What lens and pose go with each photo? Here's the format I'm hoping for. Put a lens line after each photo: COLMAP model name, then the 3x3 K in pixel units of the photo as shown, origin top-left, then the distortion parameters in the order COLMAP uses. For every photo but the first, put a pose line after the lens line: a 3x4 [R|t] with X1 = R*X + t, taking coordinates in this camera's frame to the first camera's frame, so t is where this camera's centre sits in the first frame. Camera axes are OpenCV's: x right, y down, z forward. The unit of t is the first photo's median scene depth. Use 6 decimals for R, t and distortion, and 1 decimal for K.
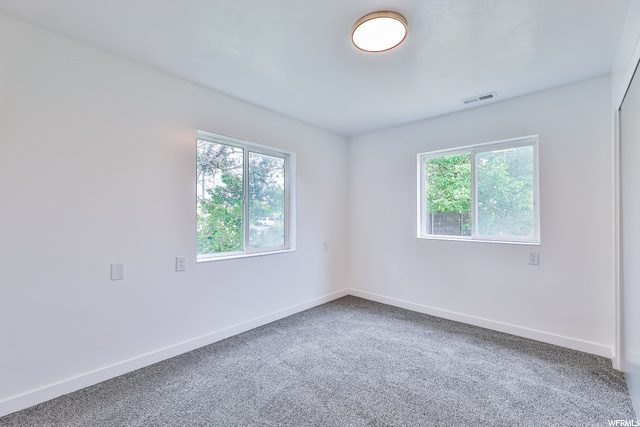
lens RADIAL K [[274.0, 0, 322.1], [0, 274.0, 216.0], [0, 0, 1]] dist [0.010034, -0.000307]
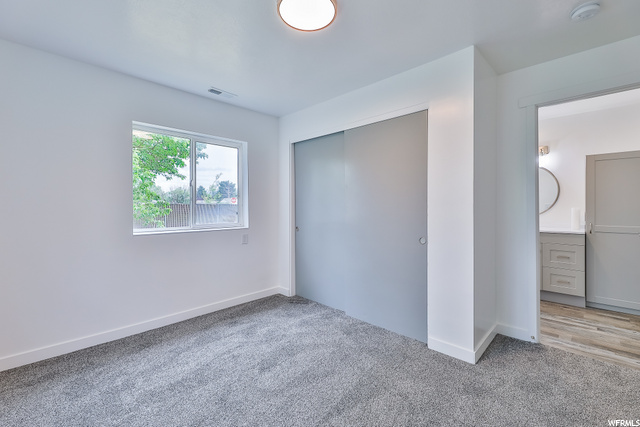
lens RADIAL K [[271.4, 0, 320.0], [0, 271.4, 213.5], [0, 0, 1]] dist [0.012176, -0.000049]
pose [[0.044958, -0.023811, 0.998705, -0.474895], [-0.003925, 0.999704, 0.024011, 0.005154], [-0.998981, -0.004999, 0.044851, 0.617931]]
